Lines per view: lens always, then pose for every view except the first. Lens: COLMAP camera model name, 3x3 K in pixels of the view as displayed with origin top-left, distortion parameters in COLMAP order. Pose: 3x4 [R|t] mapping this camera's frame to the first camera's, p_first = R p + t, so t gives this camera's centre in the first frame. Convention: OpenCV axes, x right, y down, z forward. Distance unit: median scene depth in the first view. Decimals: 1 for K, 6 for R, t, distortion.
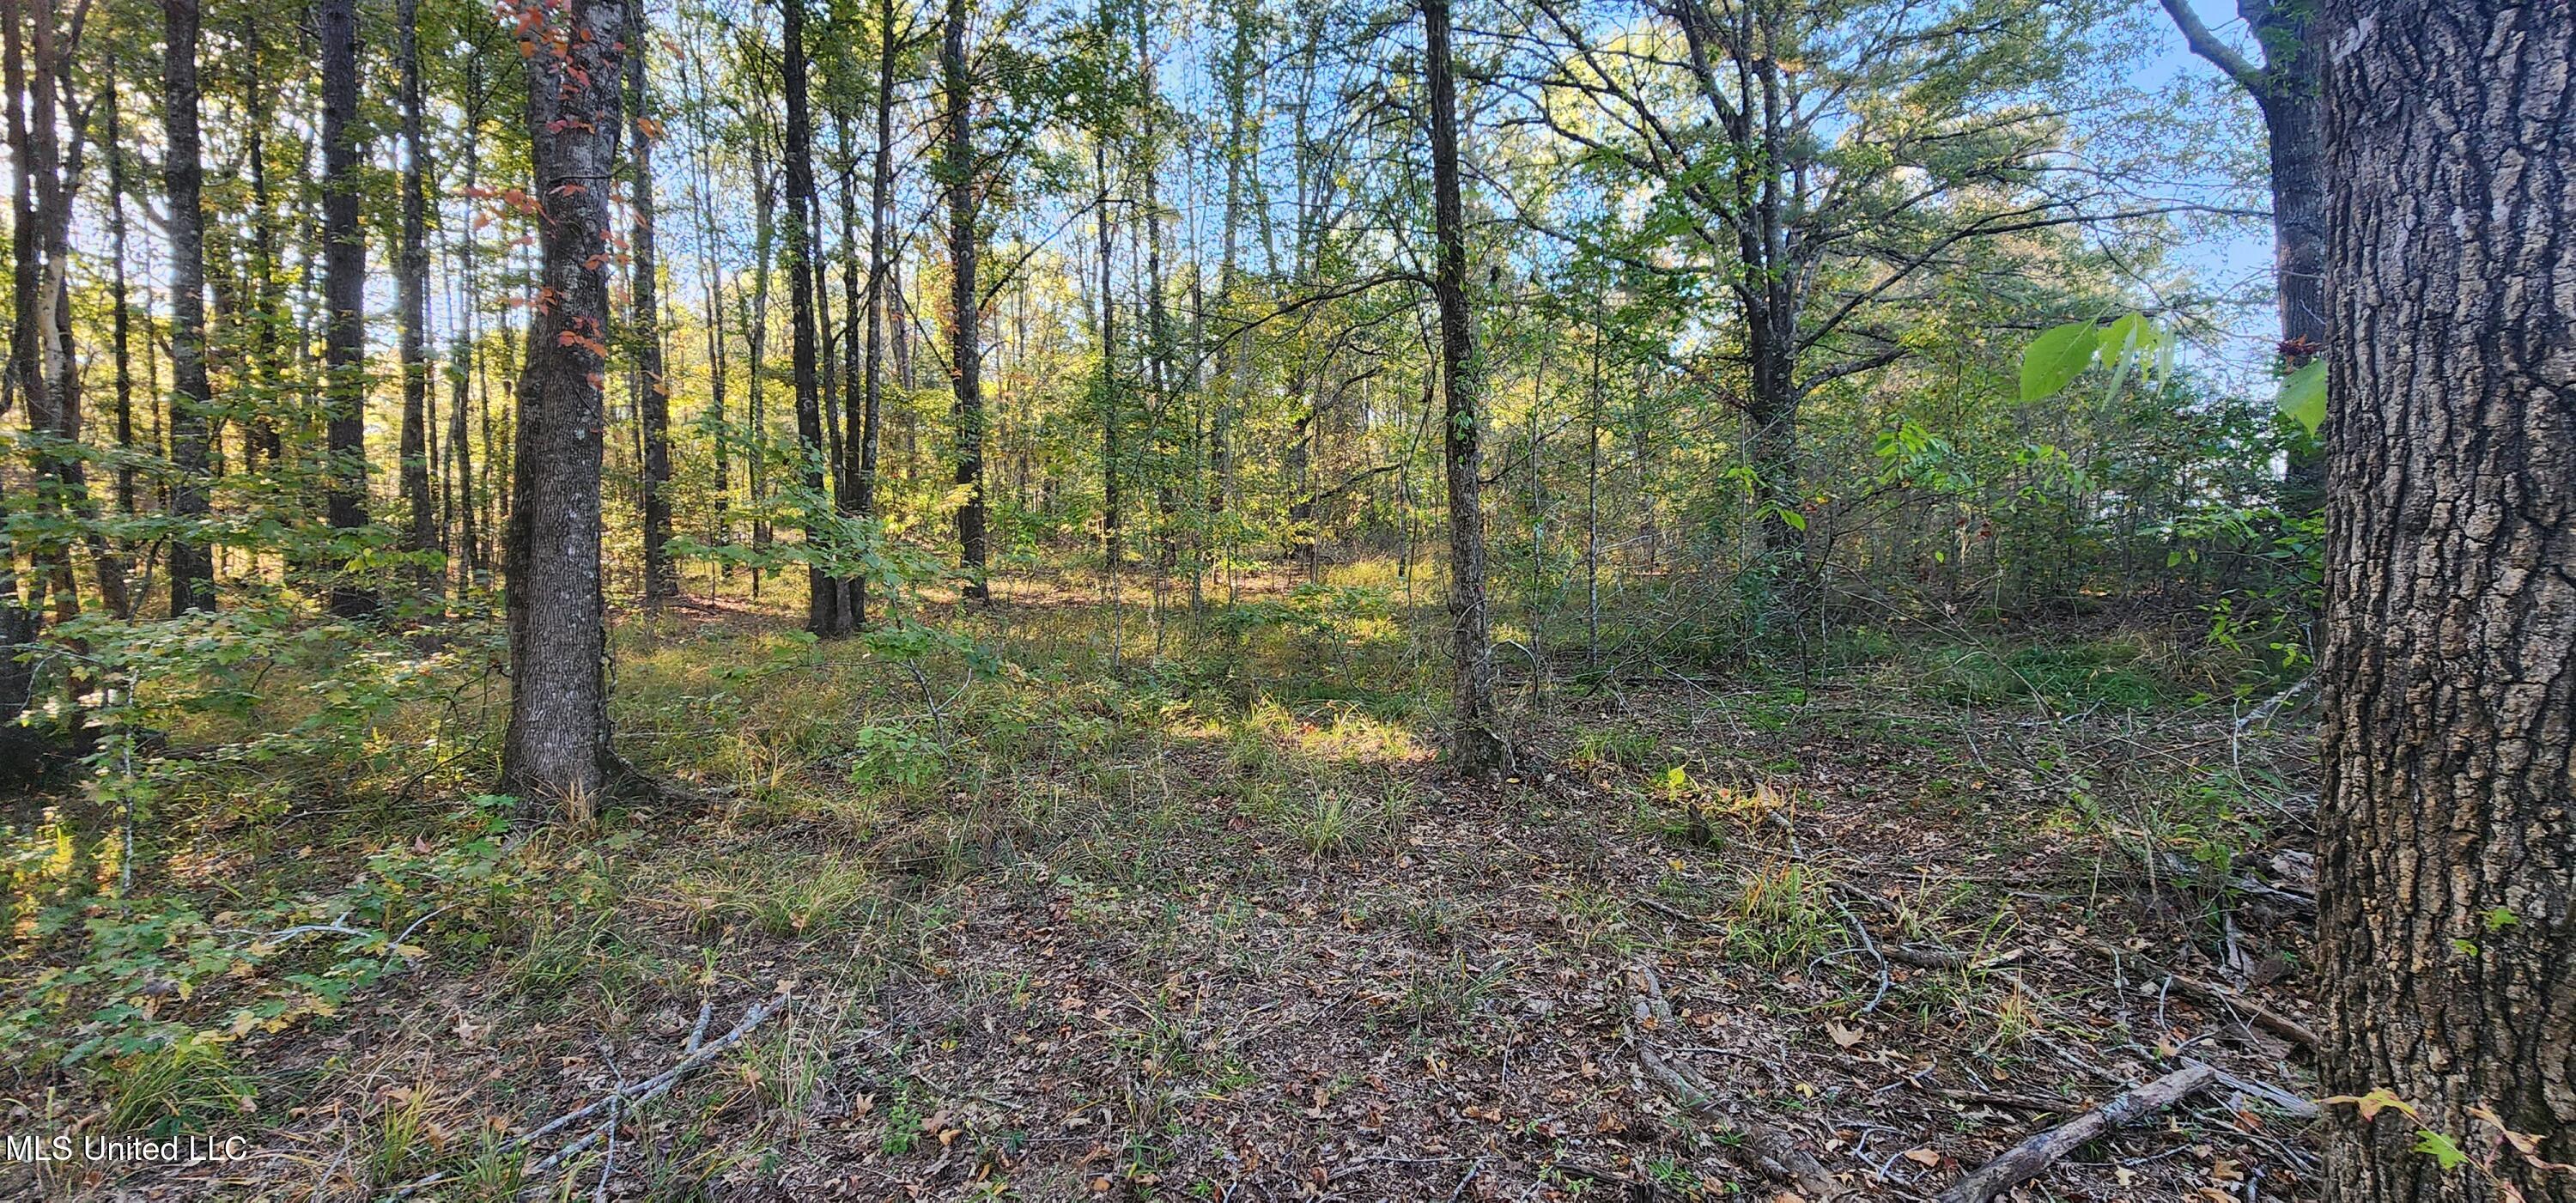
lens RADIAL K [[1049.5, 0, 1288.0], [0, 1049.5, 601.5], [0, 0, 1]] dist [0.000328, 0.000331]
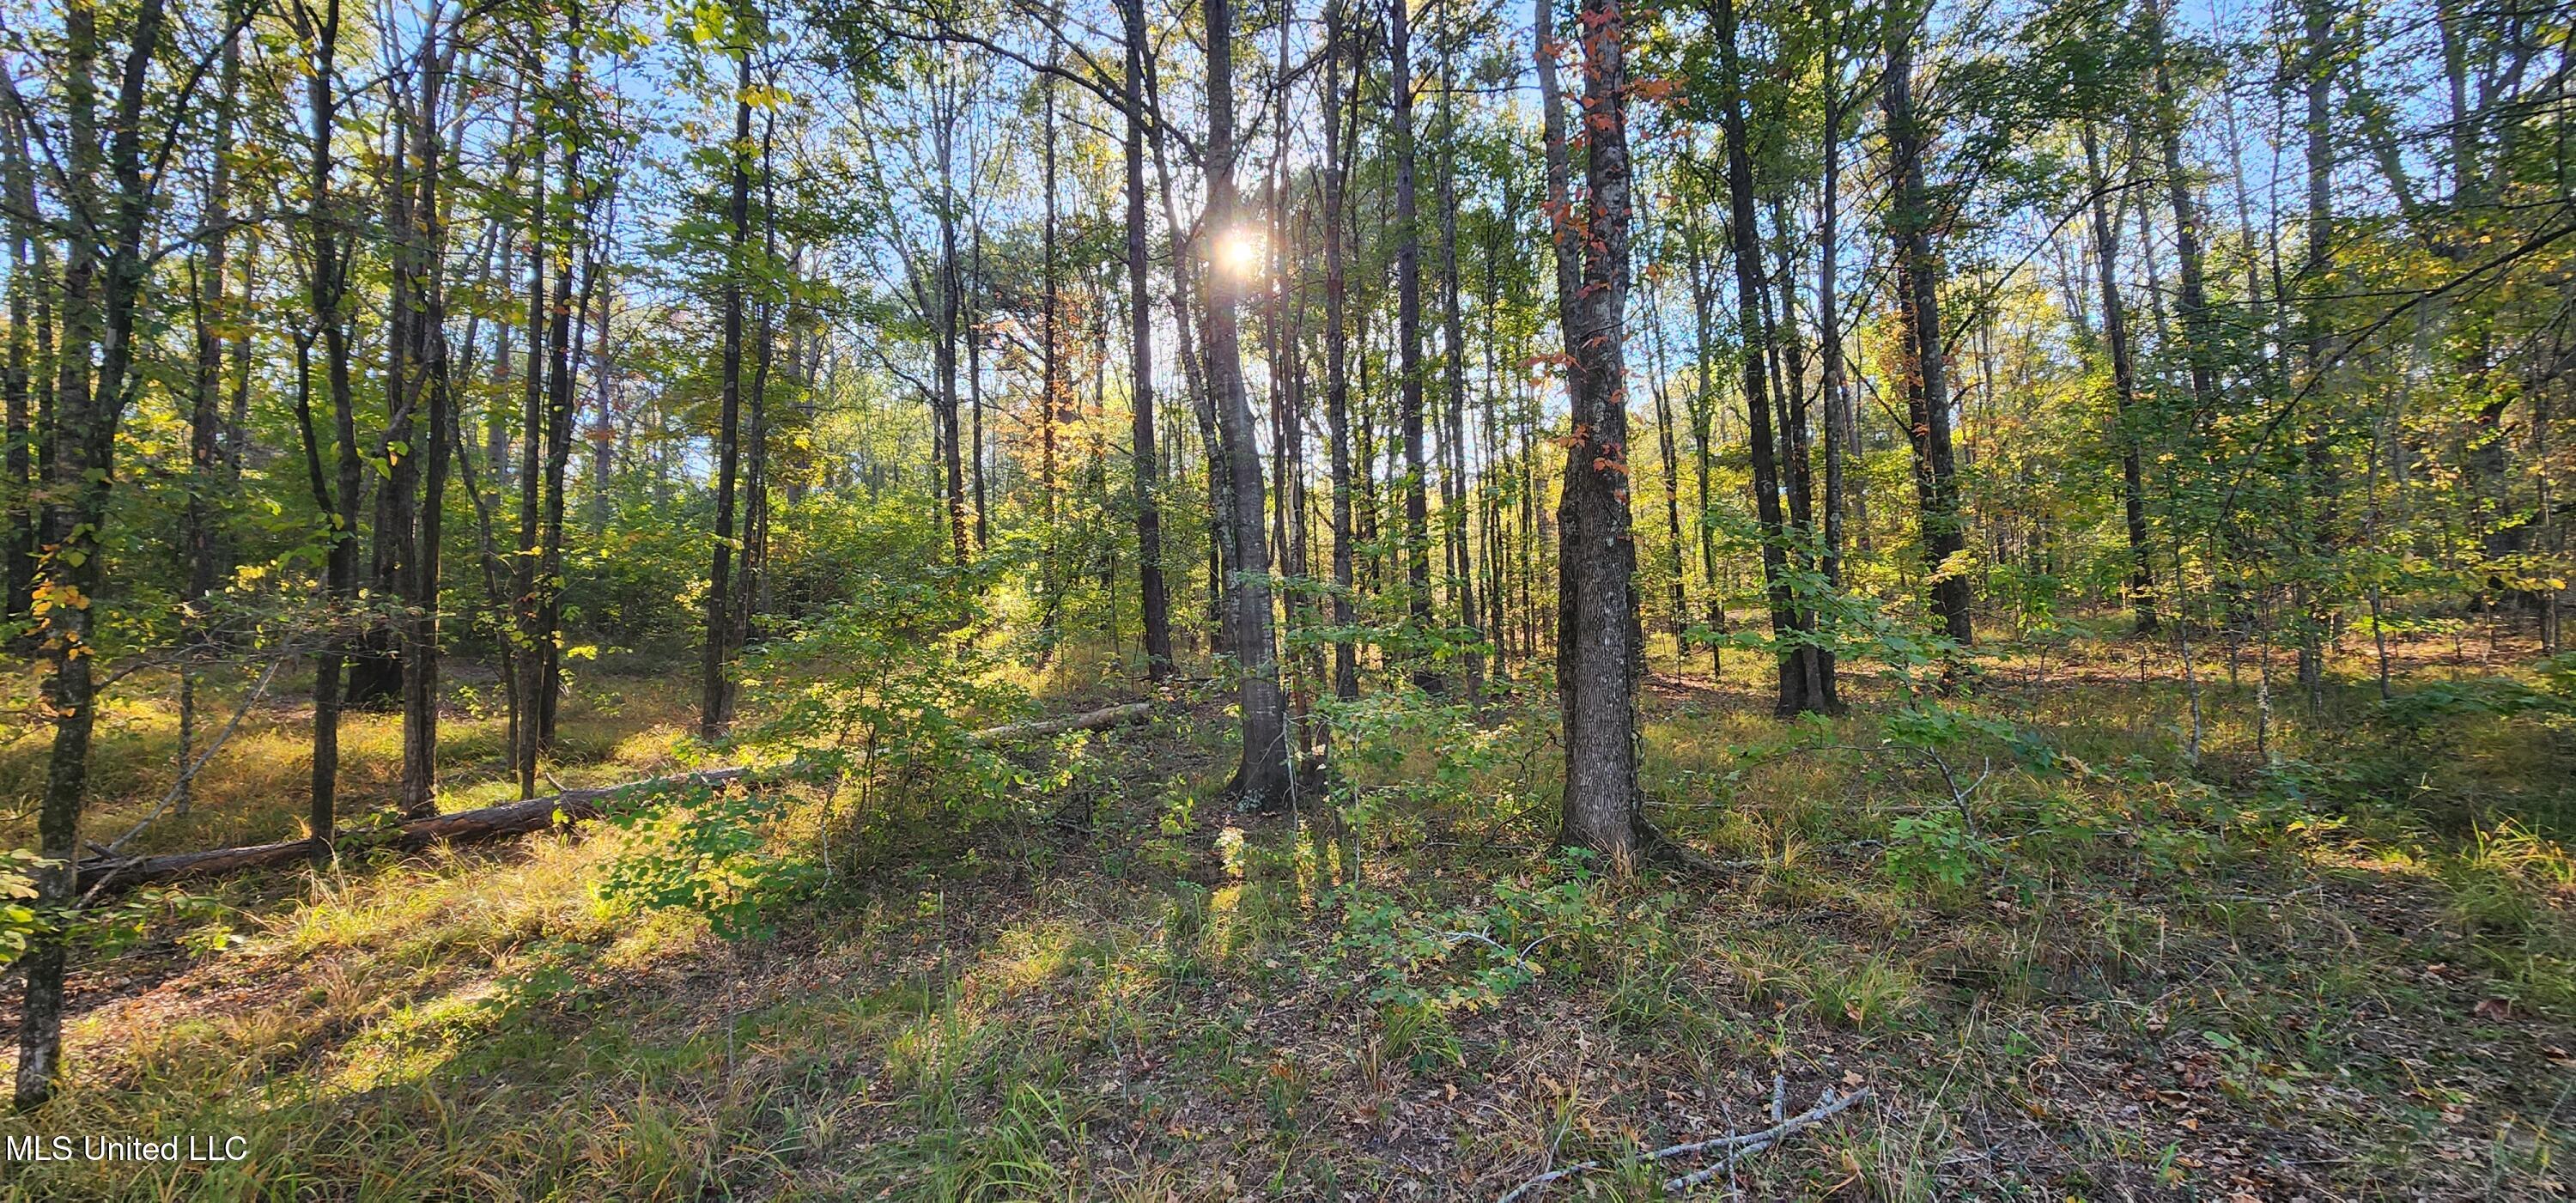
lens RADIAL K [[1049.5, 0, 1288.0], [0, 1049.5, 601.5], [0, 0, 1]] dist [0.000328, 0.000331]
pose [[0.671382, -0.059218, -0.738741, -0.039528], [0.006256, 0.997220, -0.074253, -0.006105], [0.741085, 0.045230, 0.669886, -0.040268]]
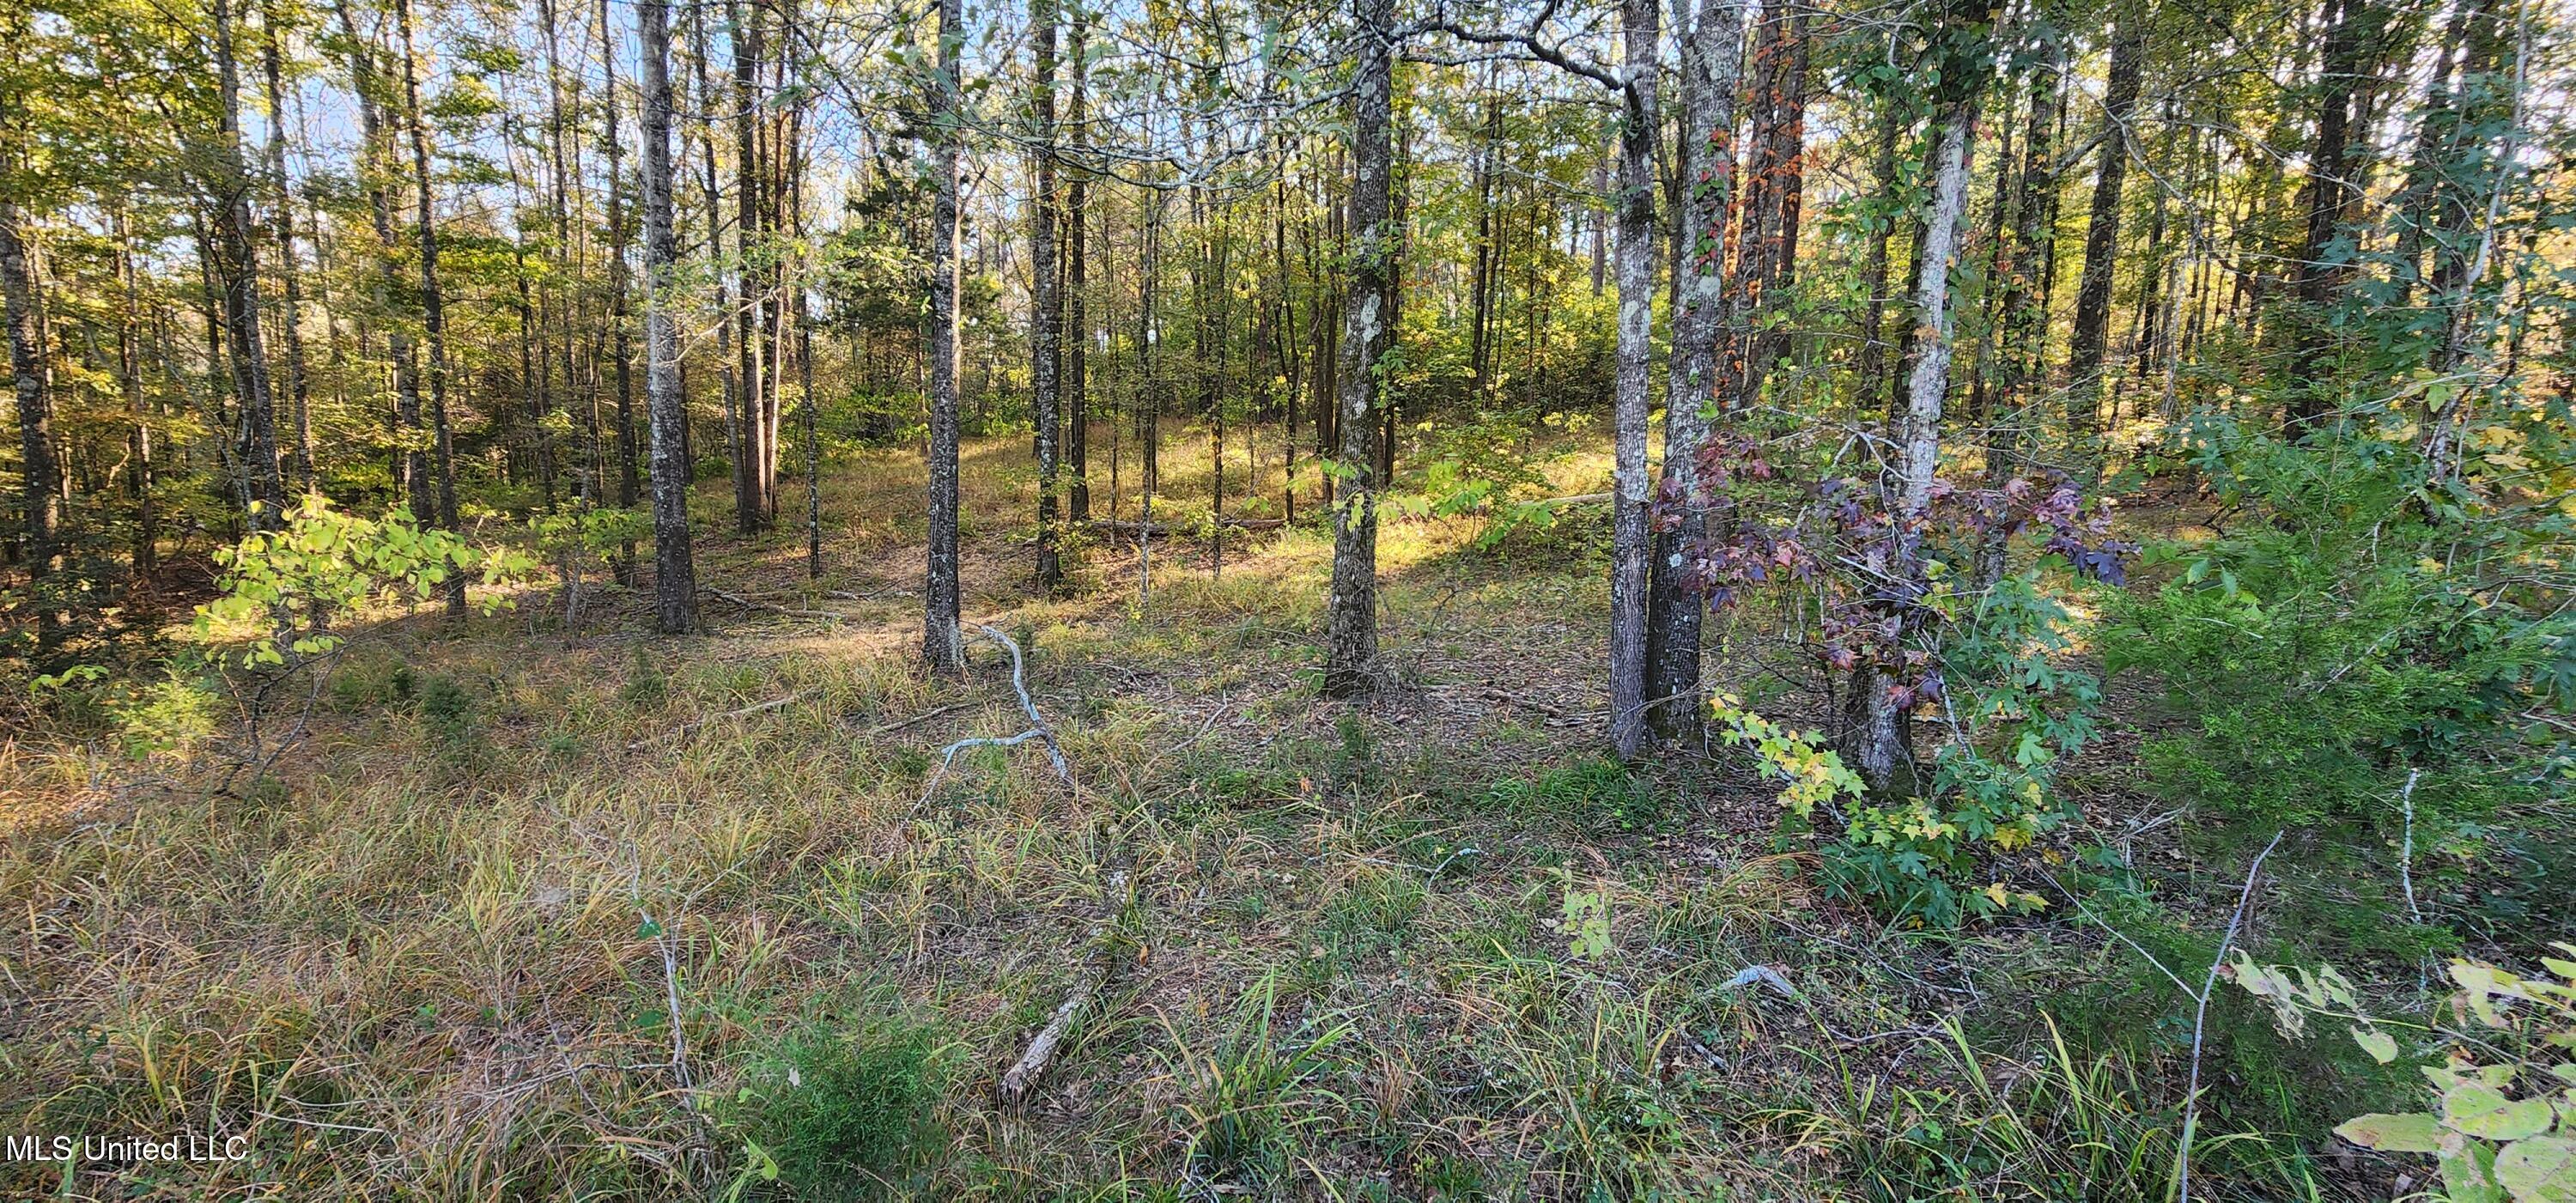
lens RADIAL K [[1049.5, 0, 1288.0], [0, 1049.5, 601.5], [0, 0, 1]] dist [0.000328, 0.000331]
pose [[-0.053430, 0.168999, -0.984167, 1.025278], [-0.026290, 0.984995, 0.170569, -0.092704], [0.998225, 0.034987, -0.048186, 0.080440]]
